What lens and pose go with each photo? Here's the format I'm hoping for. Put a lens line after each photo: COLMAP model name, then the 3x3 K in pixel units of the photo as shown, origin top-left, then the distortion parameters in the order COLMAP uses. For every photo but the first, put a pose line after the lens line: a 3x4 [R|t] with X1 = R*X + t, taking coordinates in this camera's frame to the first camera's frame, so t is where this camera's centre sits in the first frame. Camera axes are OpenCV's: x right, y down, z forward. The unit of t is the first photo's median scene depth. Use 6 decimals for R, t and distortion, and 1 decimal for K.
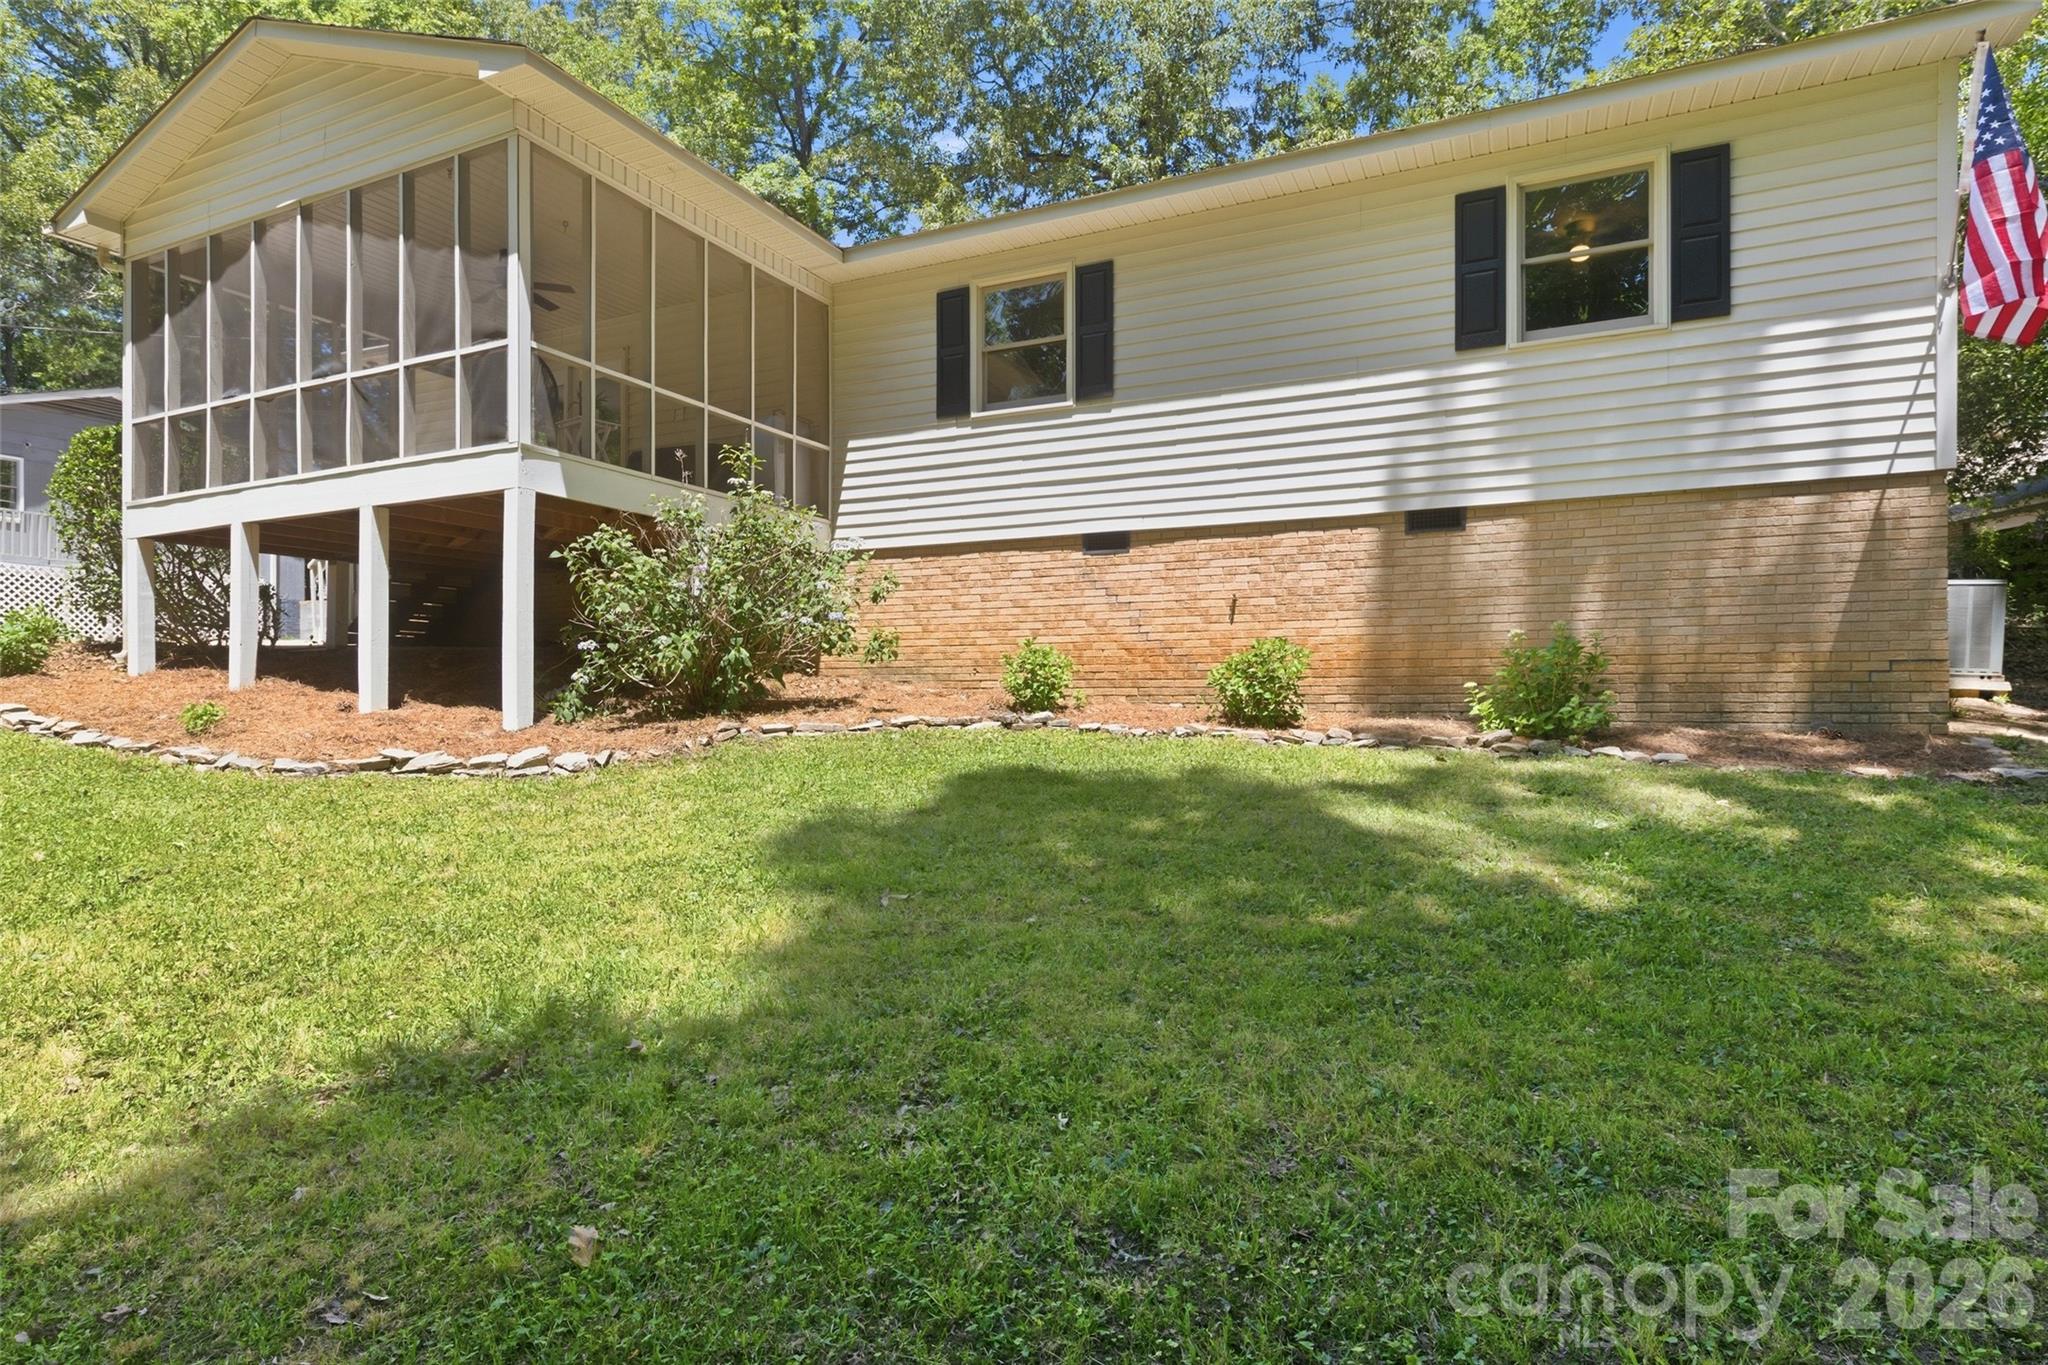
lens RADIAL K [[1101.4, 0, 1013.2], [0, 1101.4, 690.5], [0, 0, 1]] dist [0.007397, -0.000905]
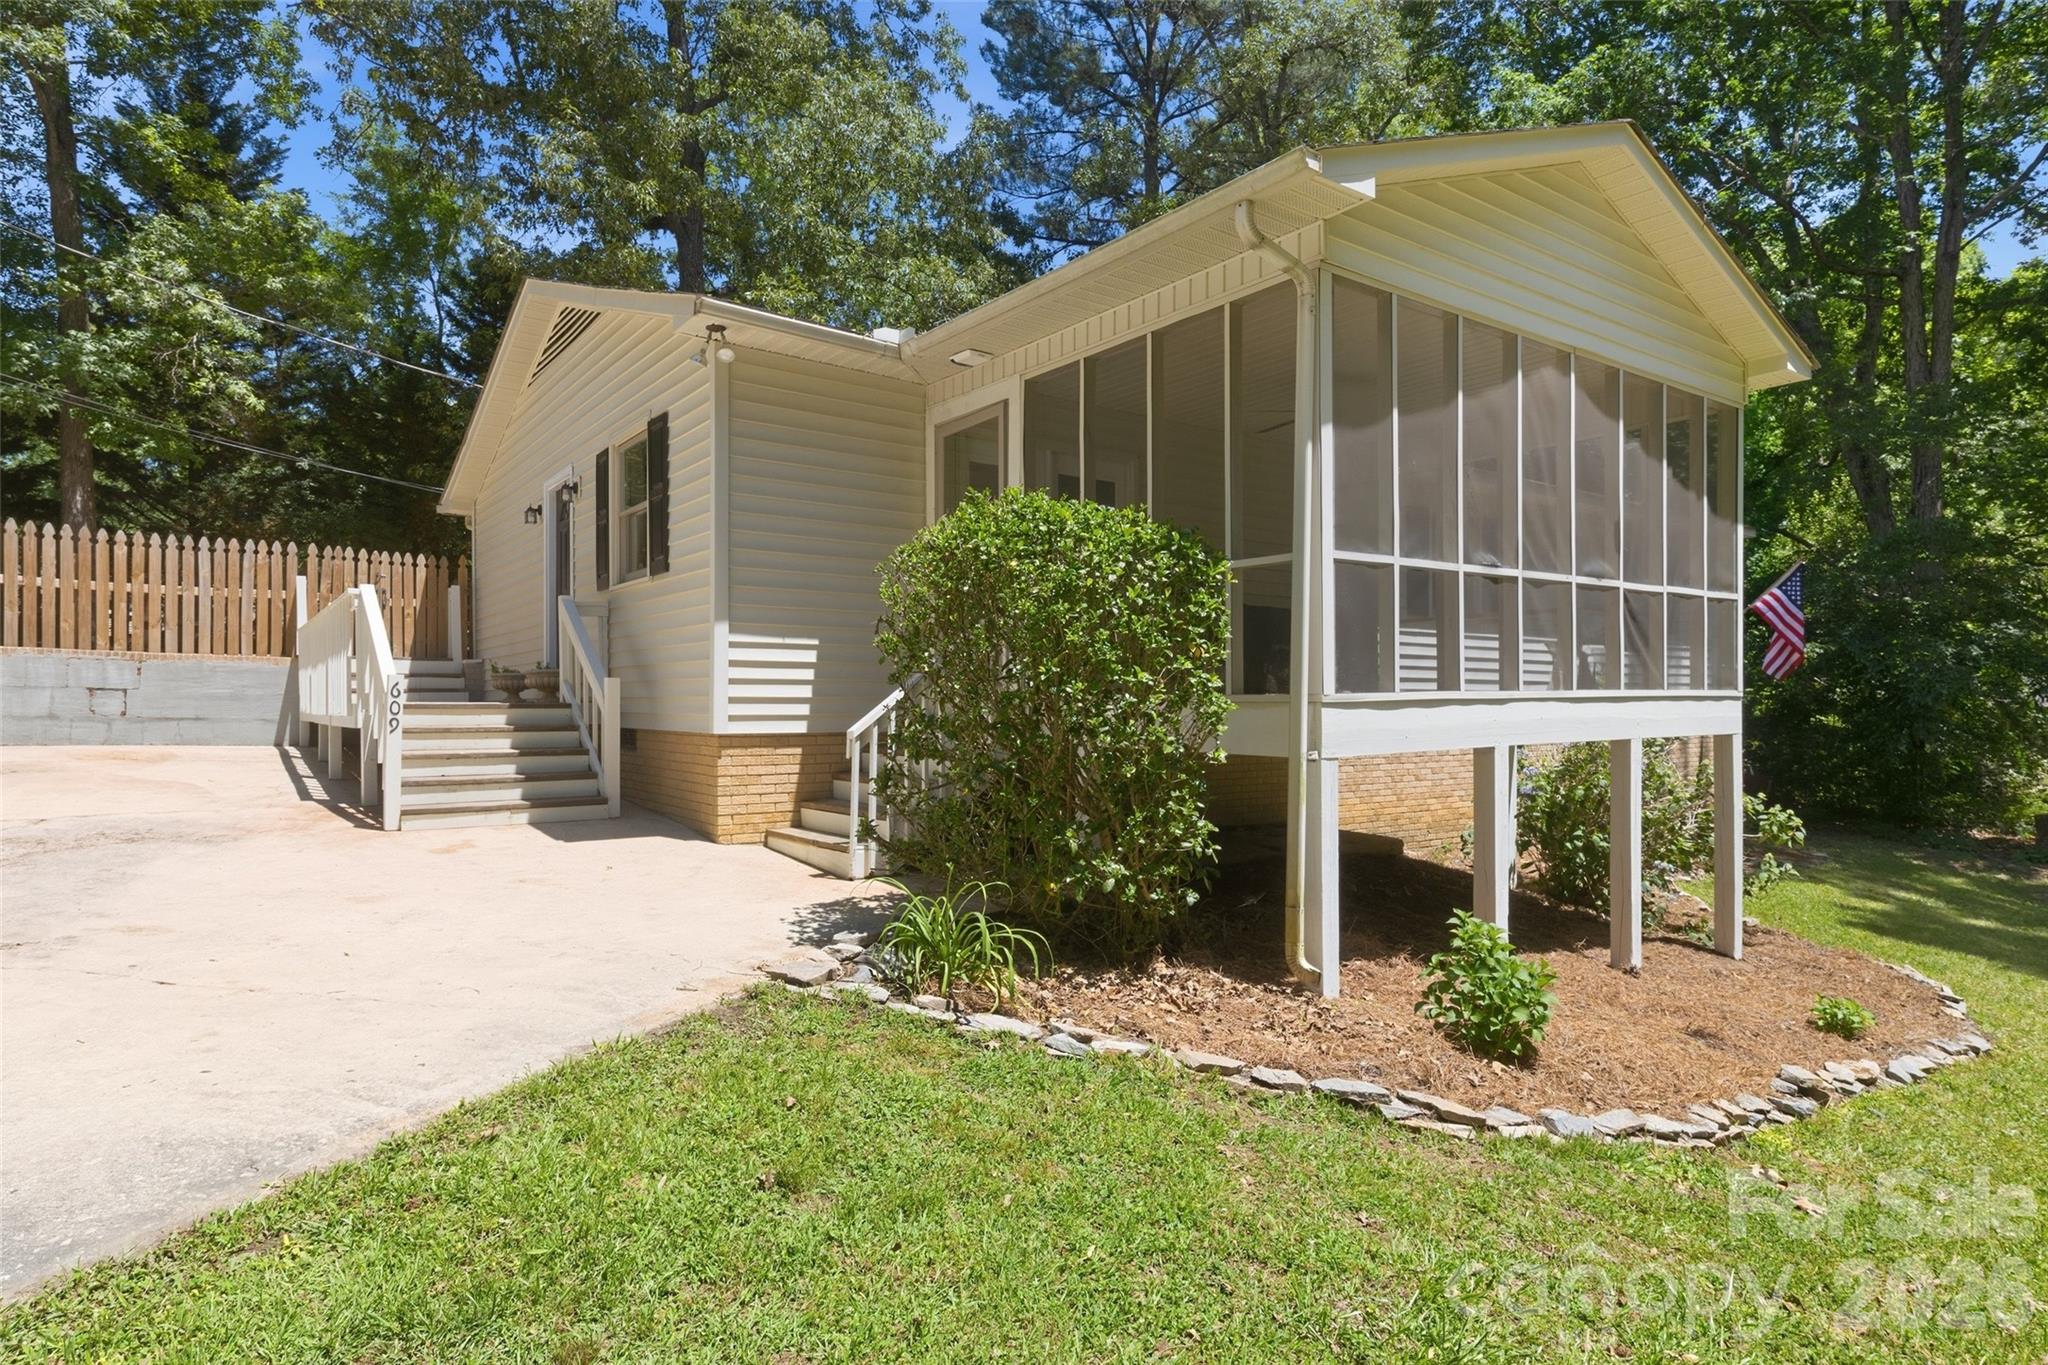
lens RADIAL K [[1101.4, 0, 1018.4], [0, 1101.4, 701.1], [0, 0, 1]] dist [0.007397, -0.000905]
pose [[0.476184, -0.000214, 0.879345, -1.589150], [0.001315, 0.999999, -0.000469, -0.195260], [-0.879345, 0.001380, 0.476184, 1.005050]]
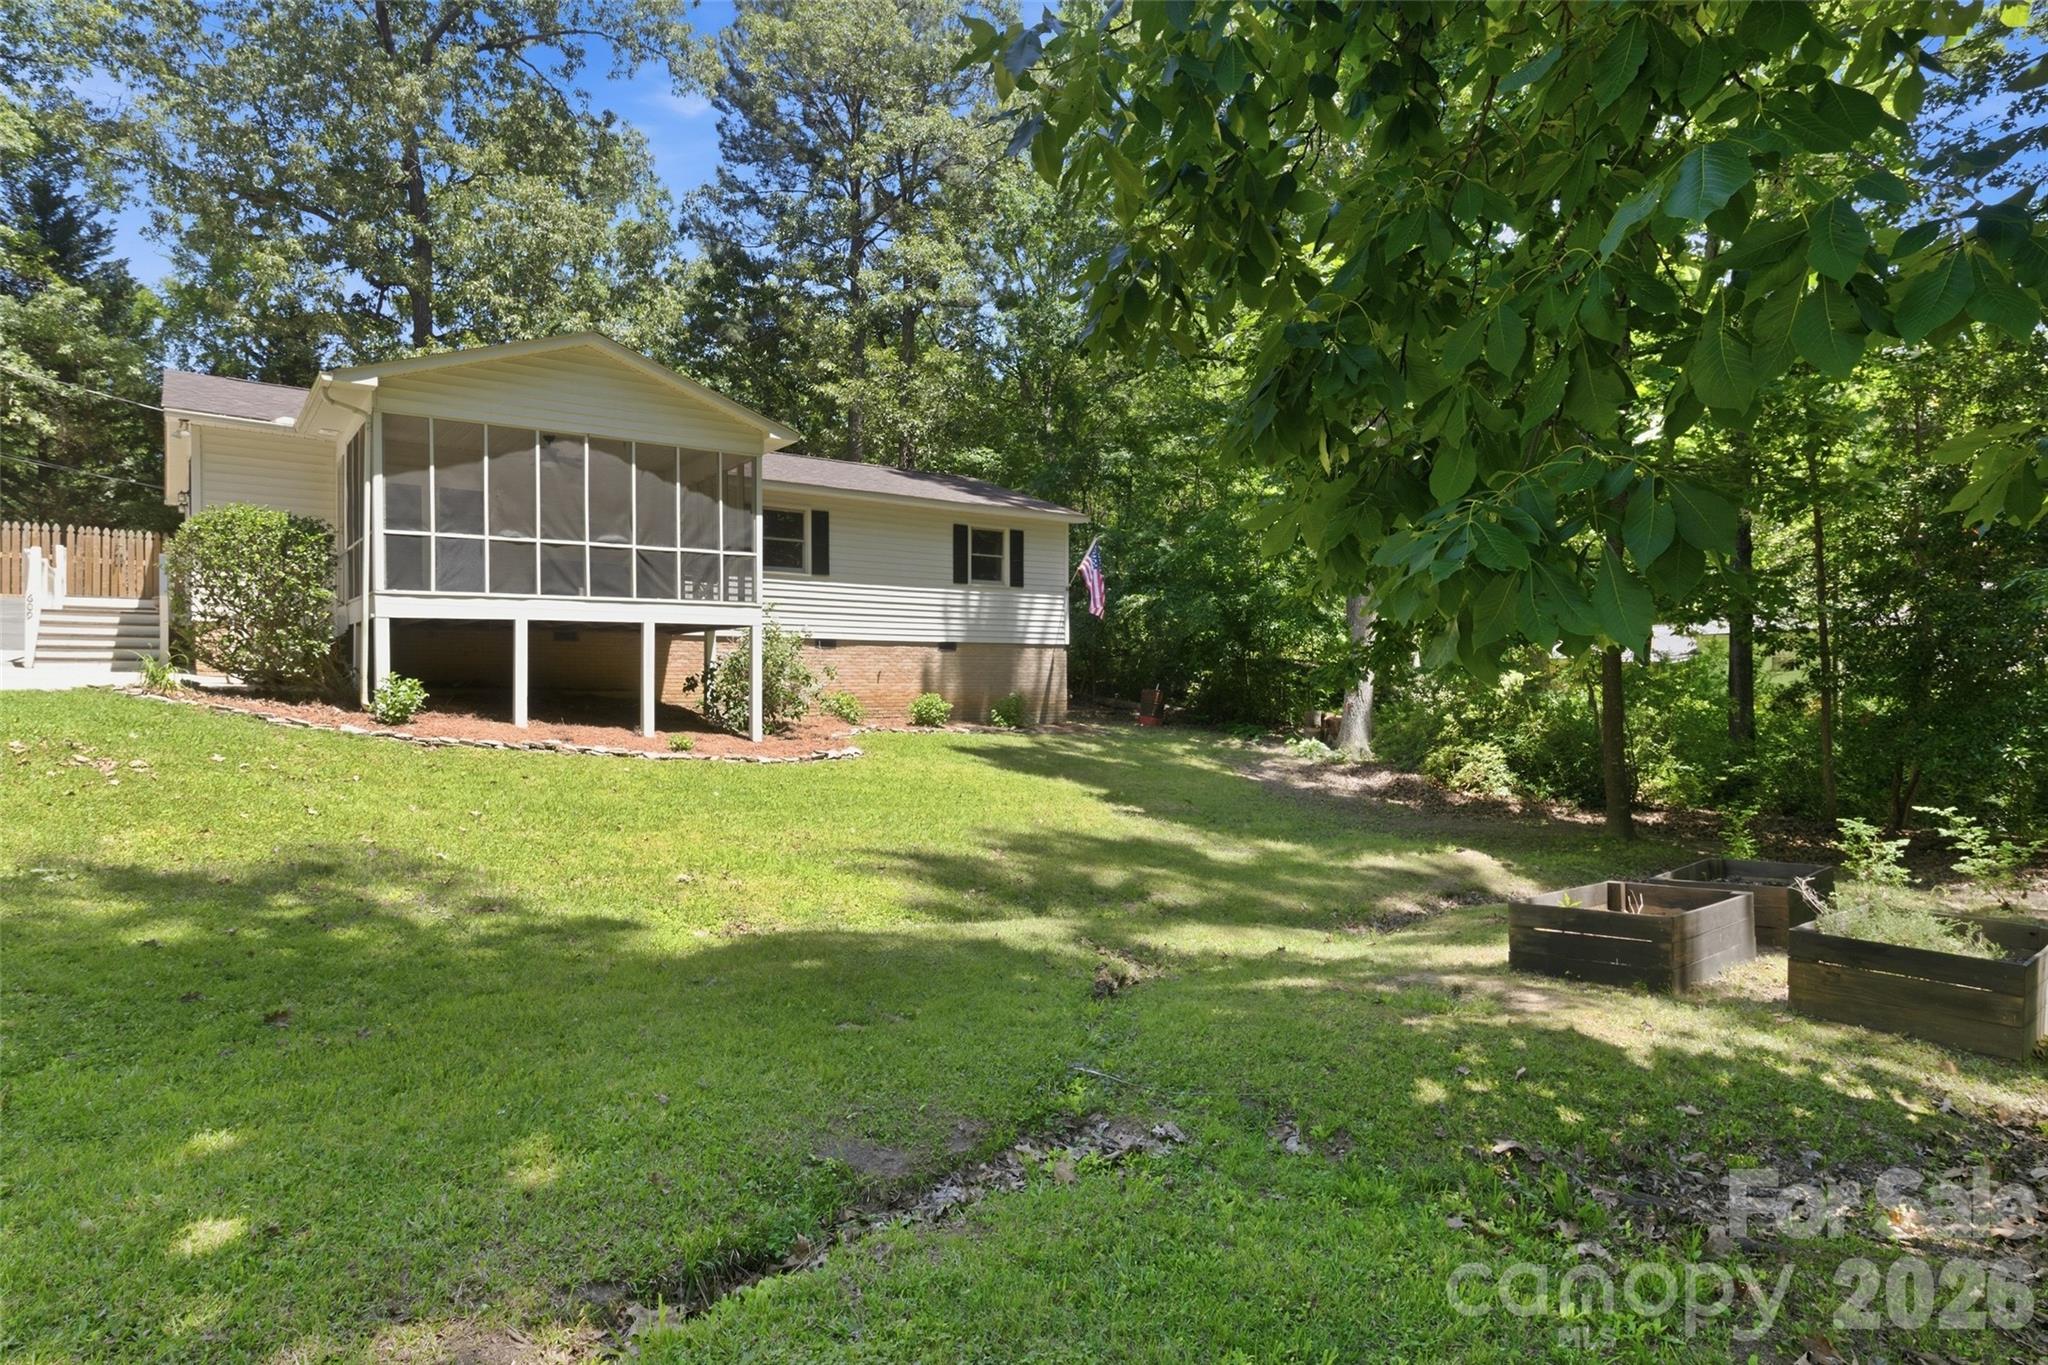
lens RADIAL K [[1101.4, 0, 1008.7], [0, 1101.4, 689.9], [0, 0, 1]] dist [0.007397, -0.000905]
pose [[0.469122, -0.005453, 0.883116, -1.882556], [0.001070, 0.999984, 0.005607, -0.065371], [-0.883133, -0.001686, 0.469120, -0.357301]]
